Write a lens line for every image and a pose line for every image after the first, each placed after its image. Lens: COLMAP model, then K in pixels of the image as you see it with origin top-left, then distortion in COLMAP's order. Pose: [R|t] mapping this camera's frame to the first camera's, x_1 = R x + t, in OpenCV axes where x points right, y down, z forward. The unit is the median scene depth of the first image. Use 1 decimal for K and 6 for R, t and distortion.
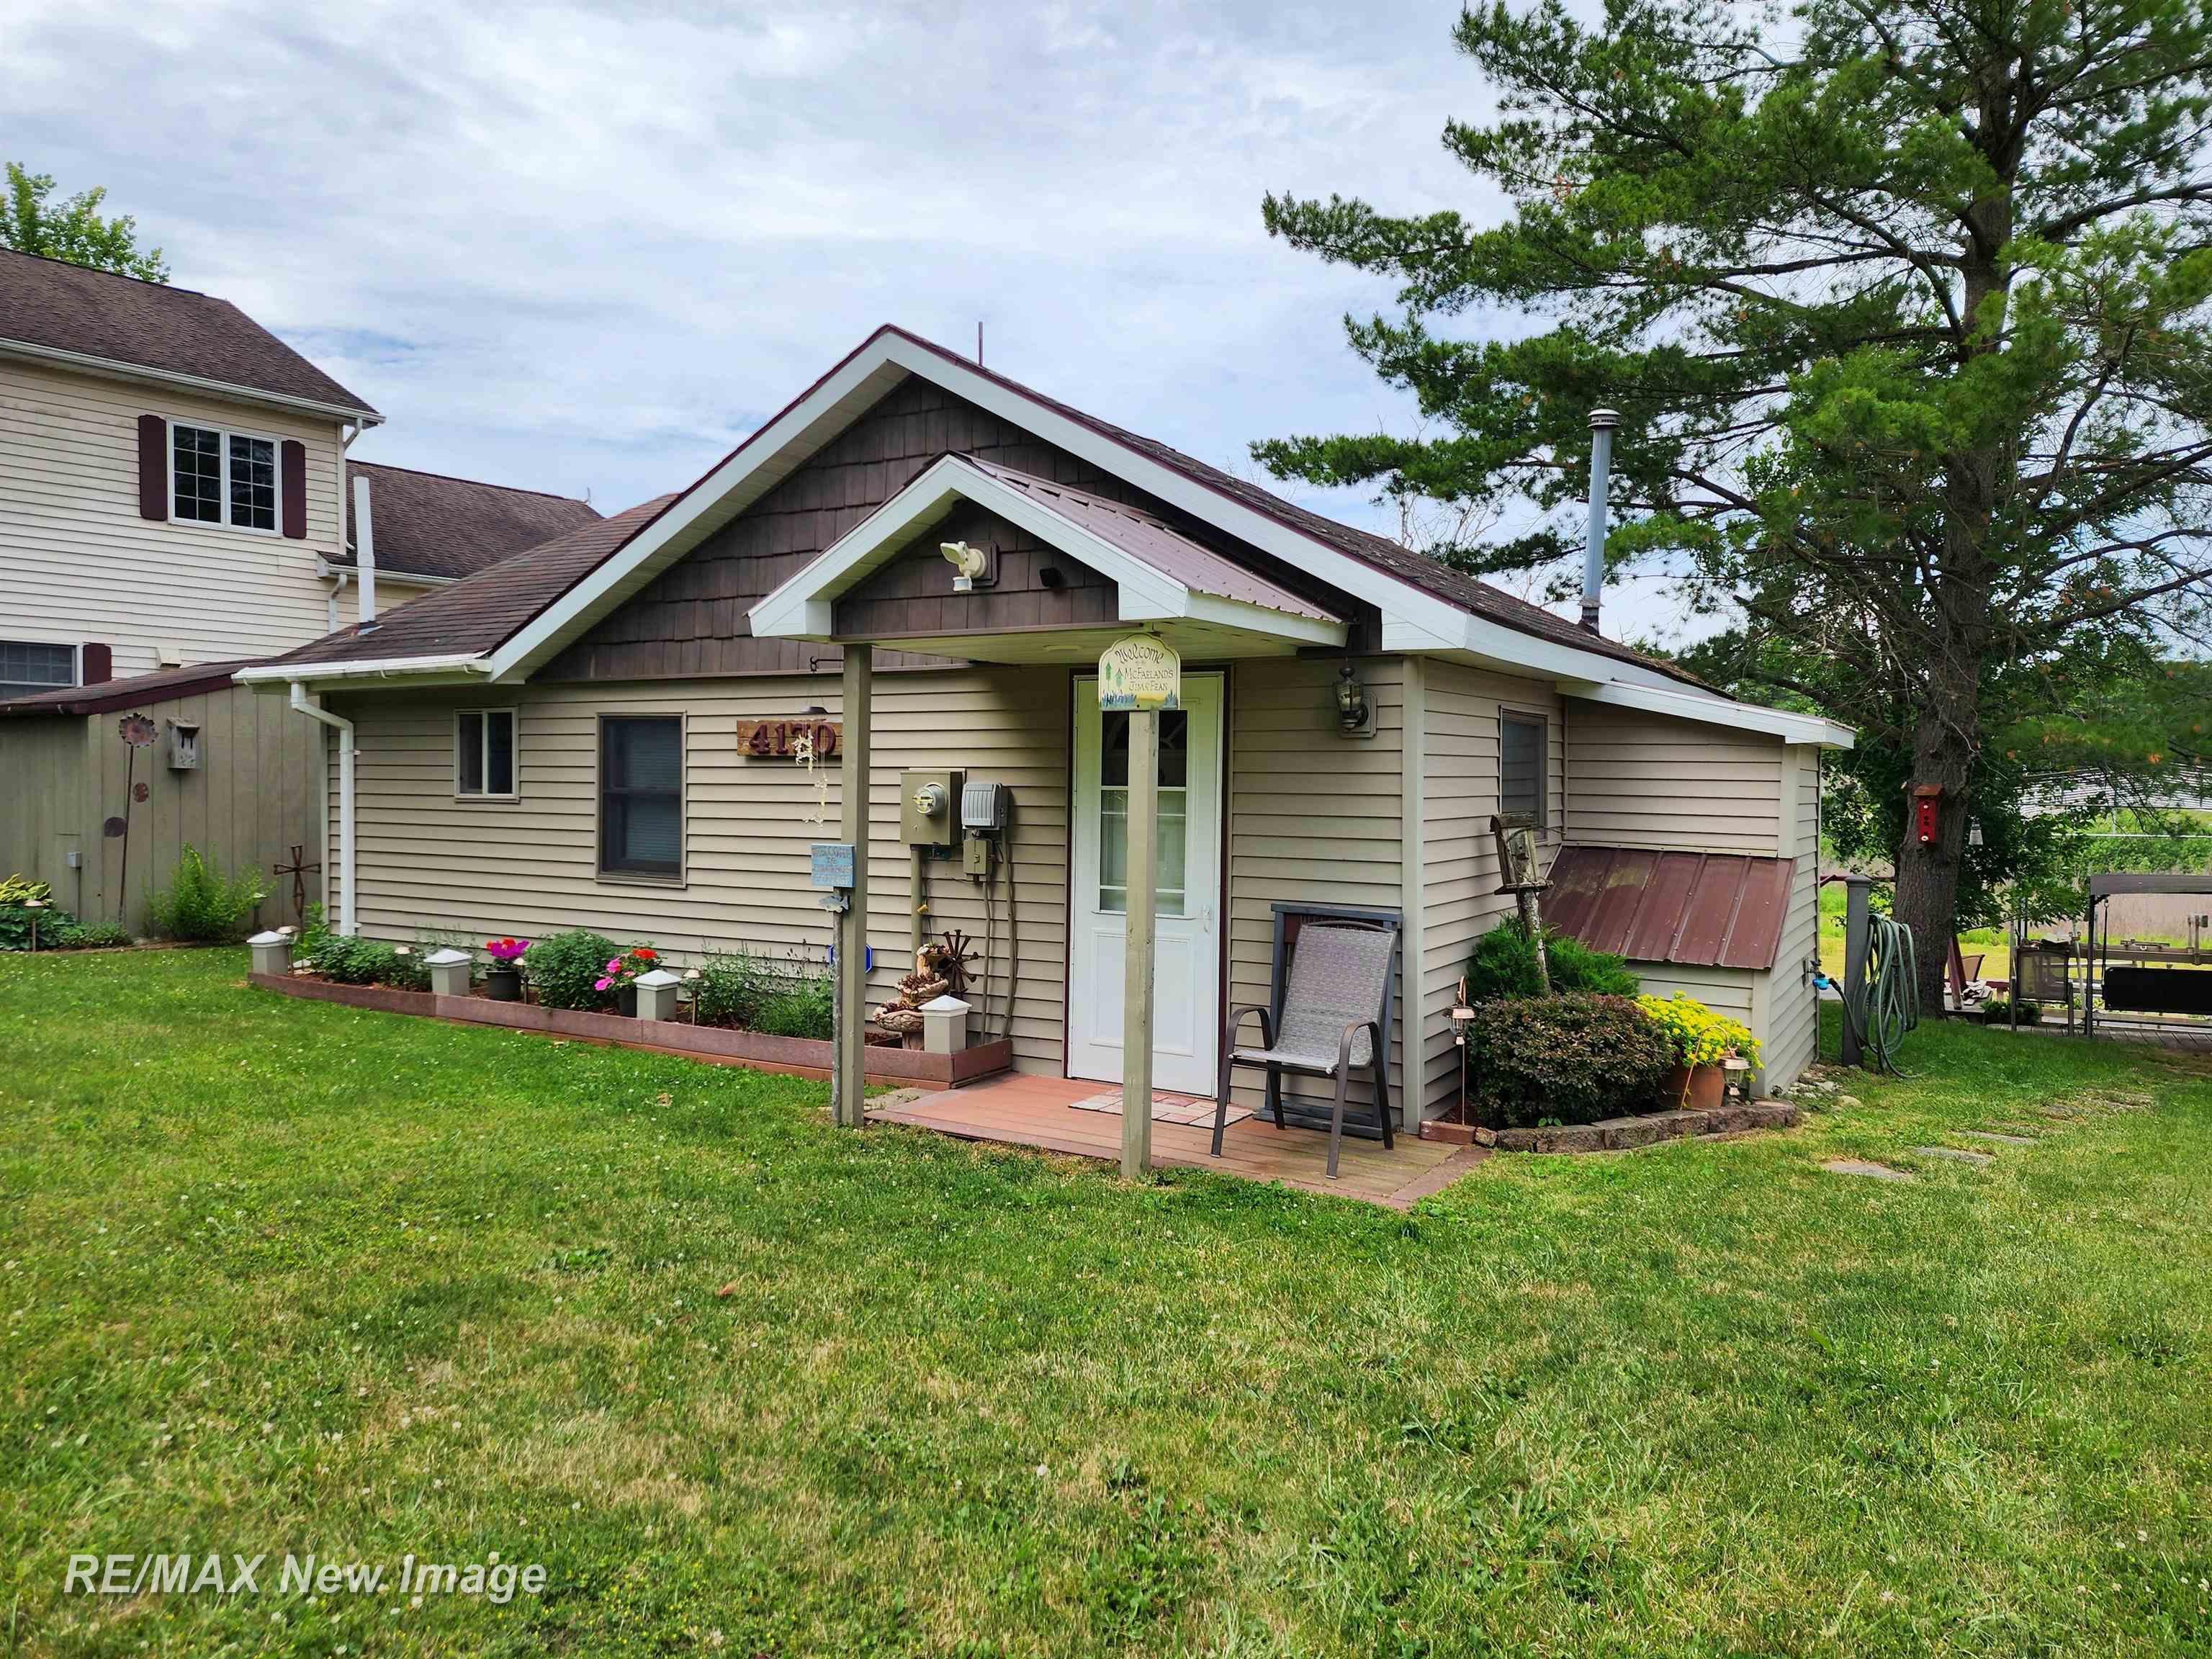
lens RADIAL K [[1479.2, 0, 1106.0], [0, 1479.2, 829.5], [0, 0, 1]] dist [0.016812, 0.000087]
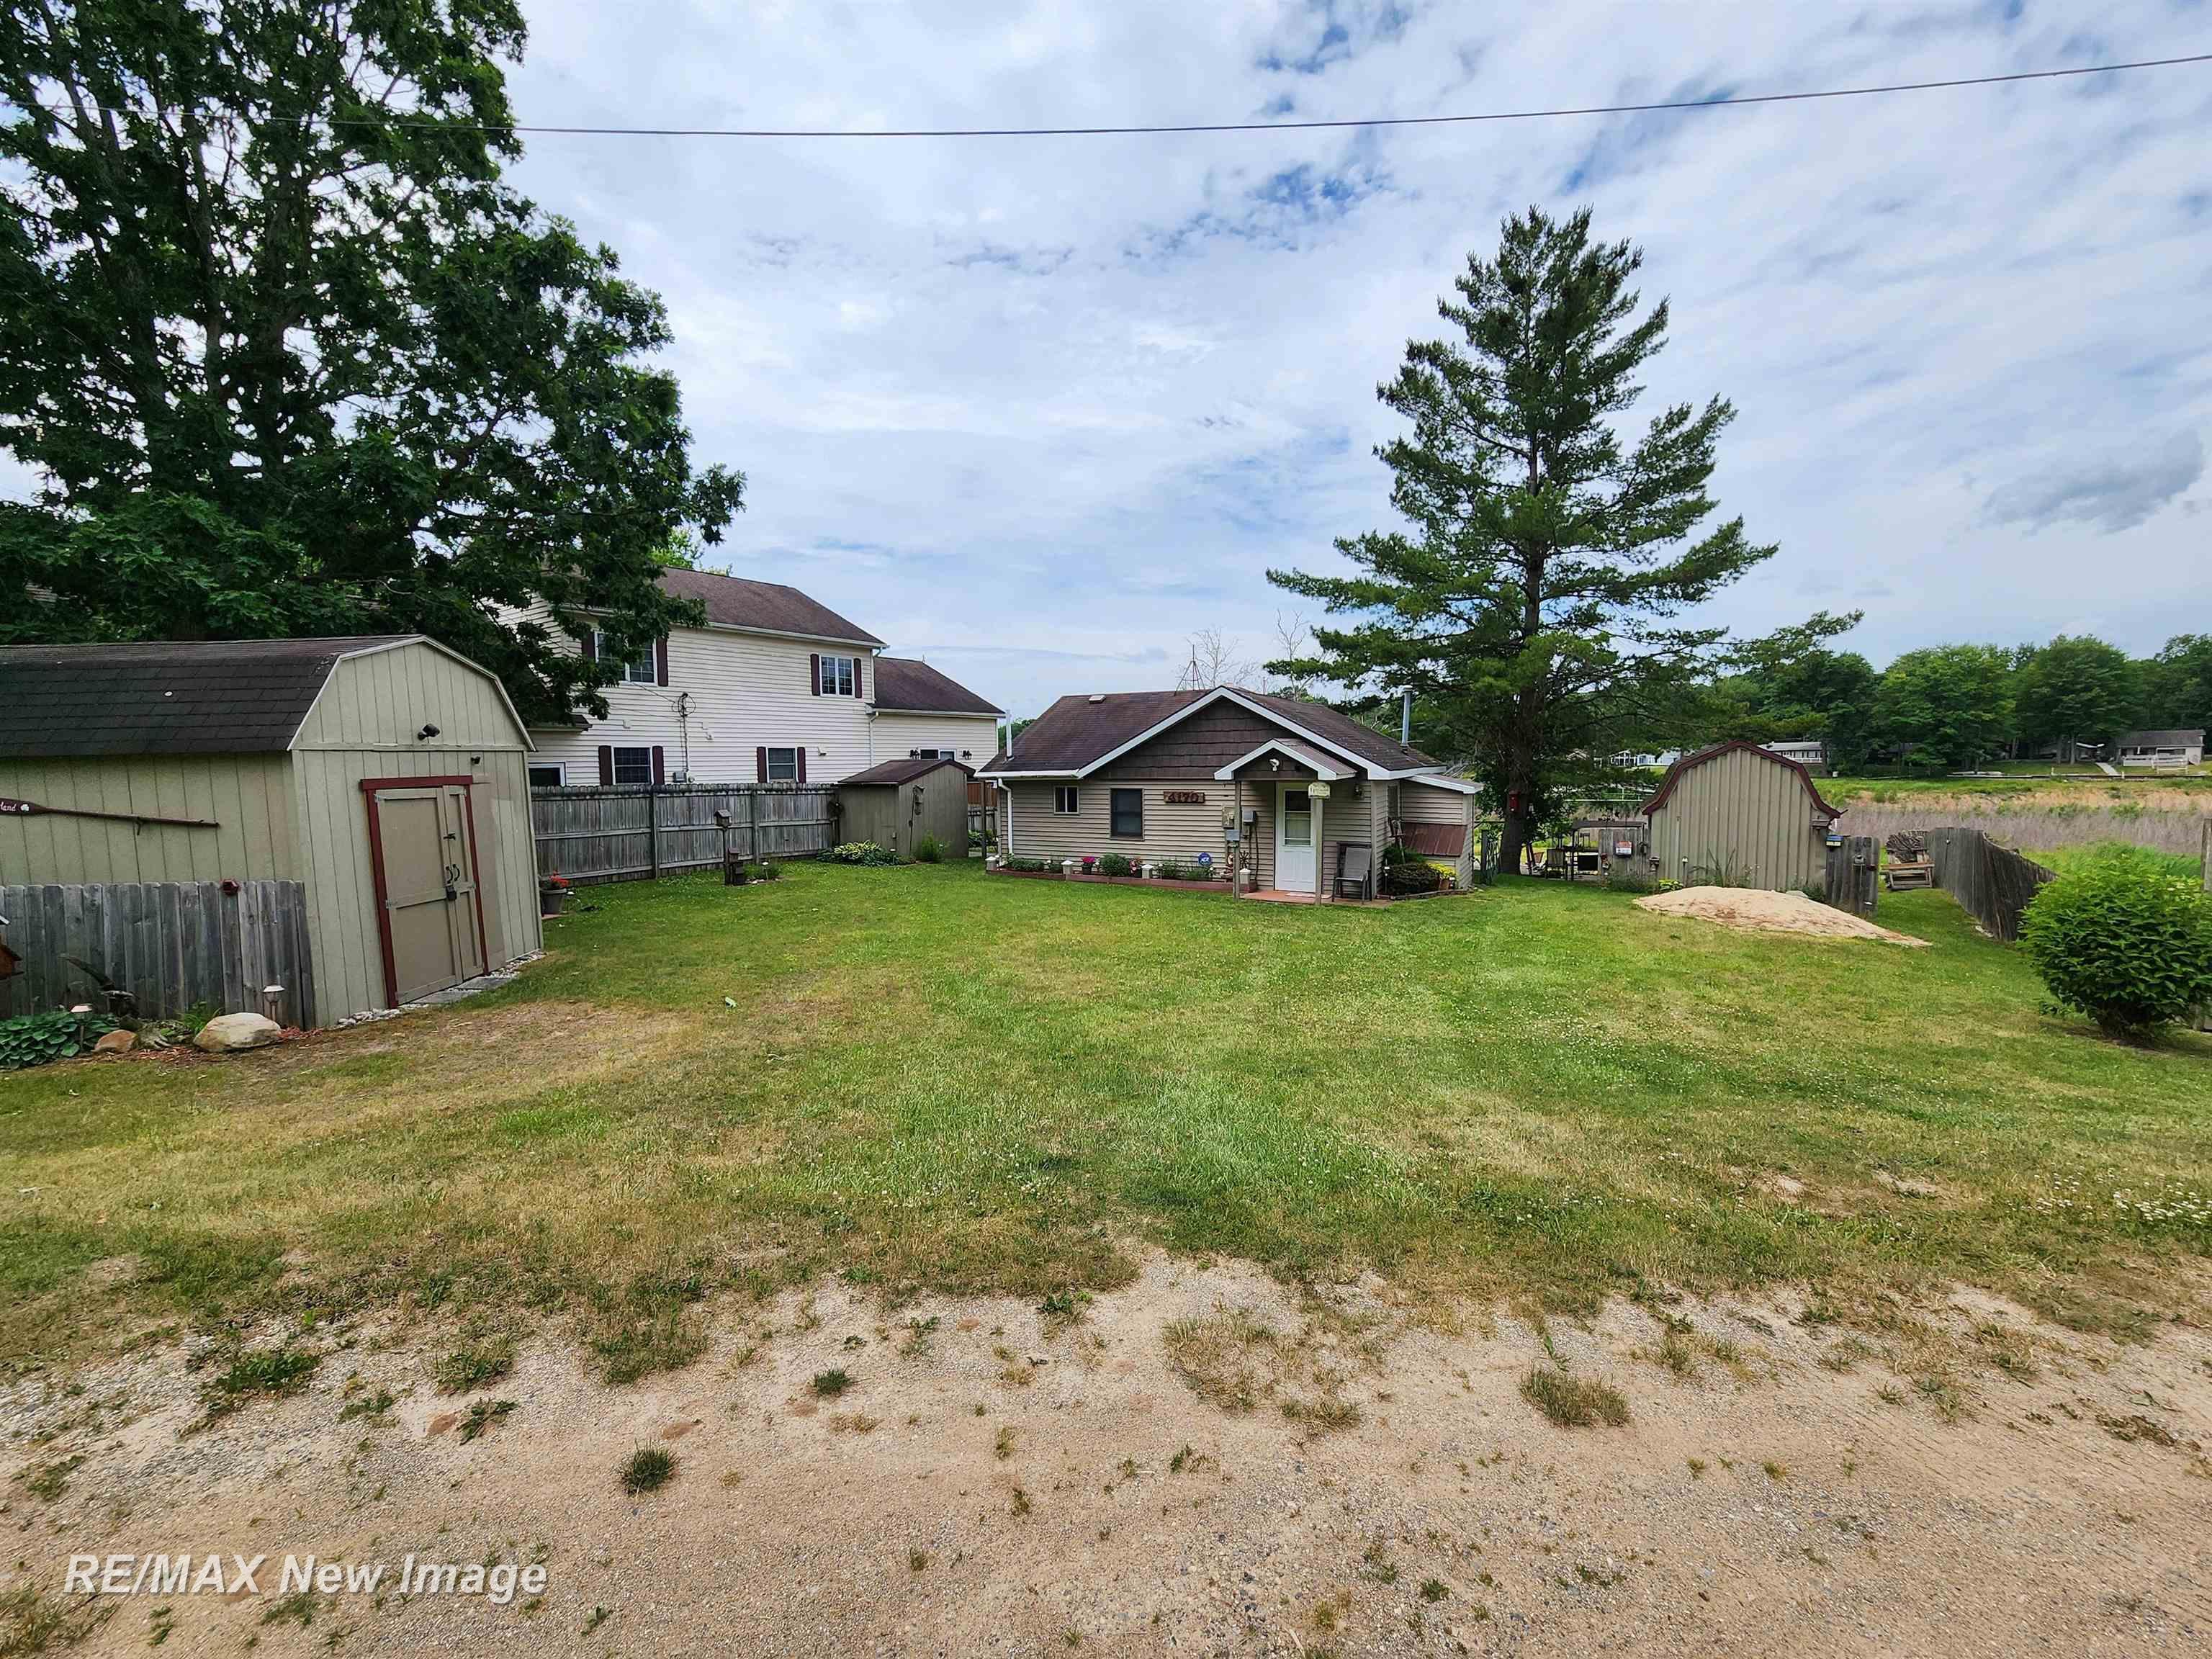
lens RADIAL K [[890.9, 0, 1072.7], [0, 890.9, 836.7], [0, 0, 1]] dist [-0.015828, -0.000046]
pose [[0.999602, -0.023628, 0.015387, -0.478193], [0.022816, 0.998438, 0.050991, -0.076586], [-0.016568, -0.050620, 0.998581, -1.029766]]
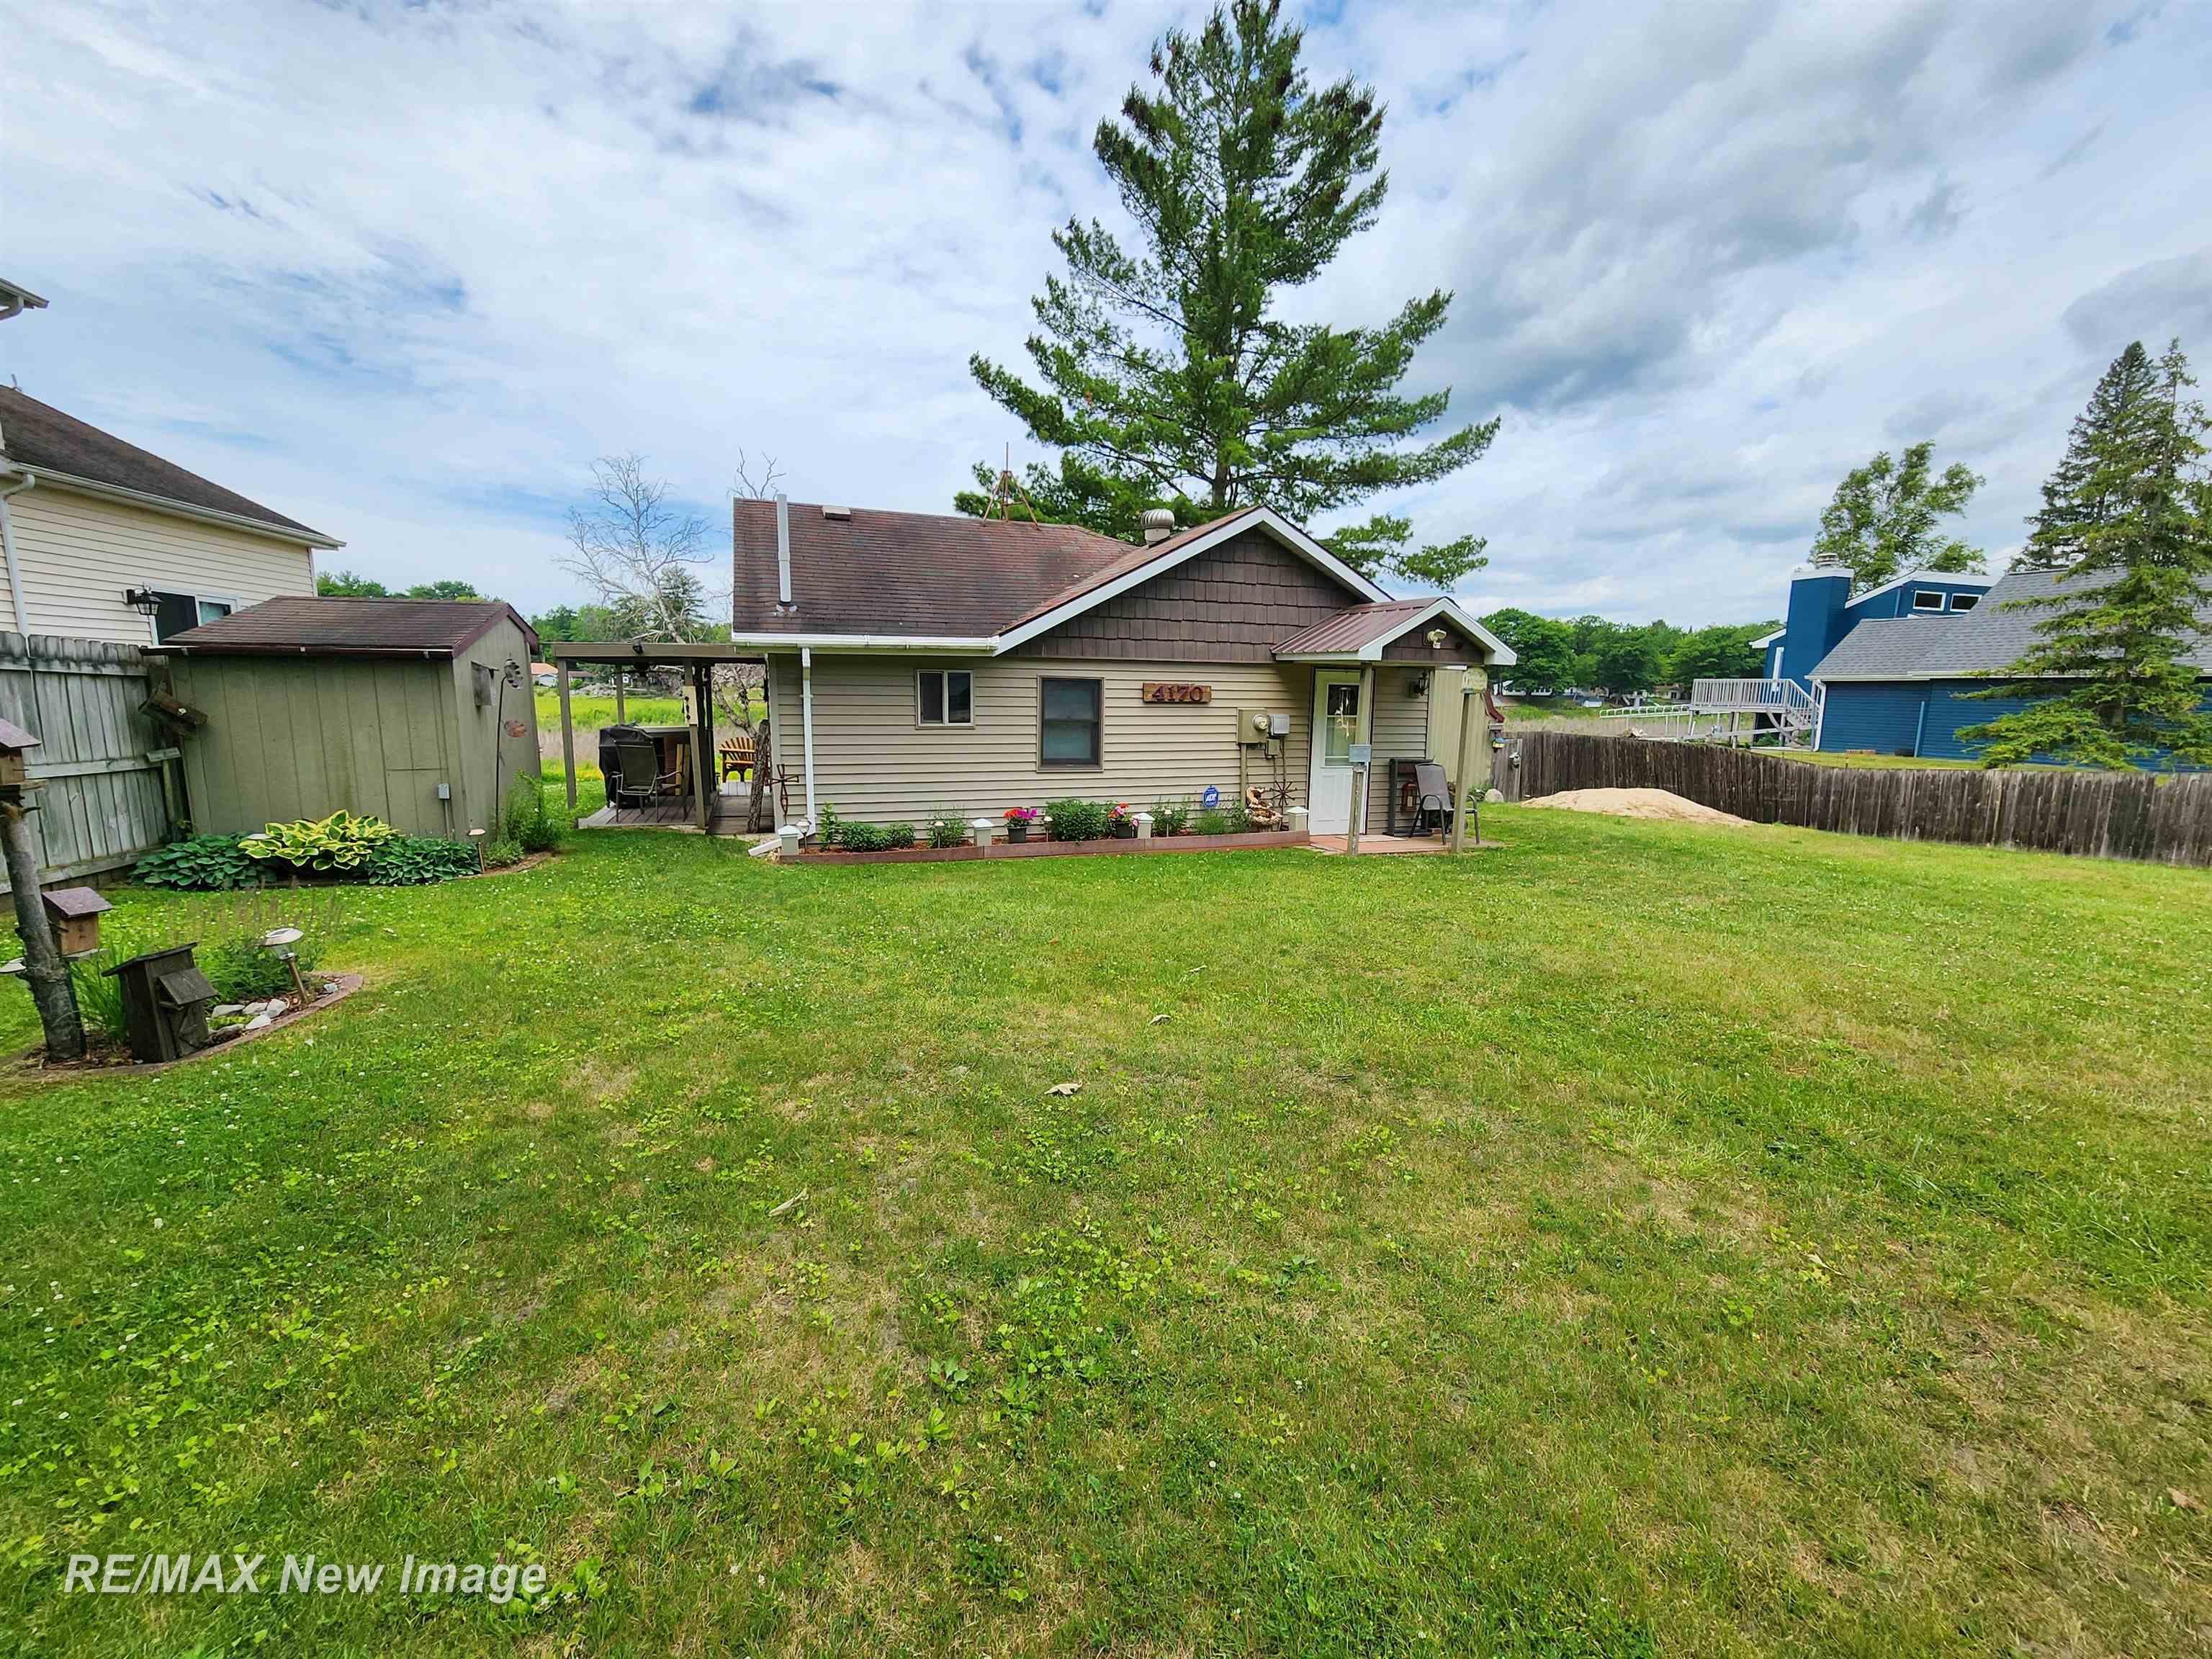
lens RADIAL K [[890.9, 0, 1072.7], [0, 890.9, 836.7], [0, 0, 1]] dist [-0.015828, -0.000046]
pose [[0.644173, -0.126847, 0.754289, -1.175179], [0.011849, 0.987690, 0.155977, -0.055751], [-0.764788, -0.091538, 0.637746, 0.297251]]
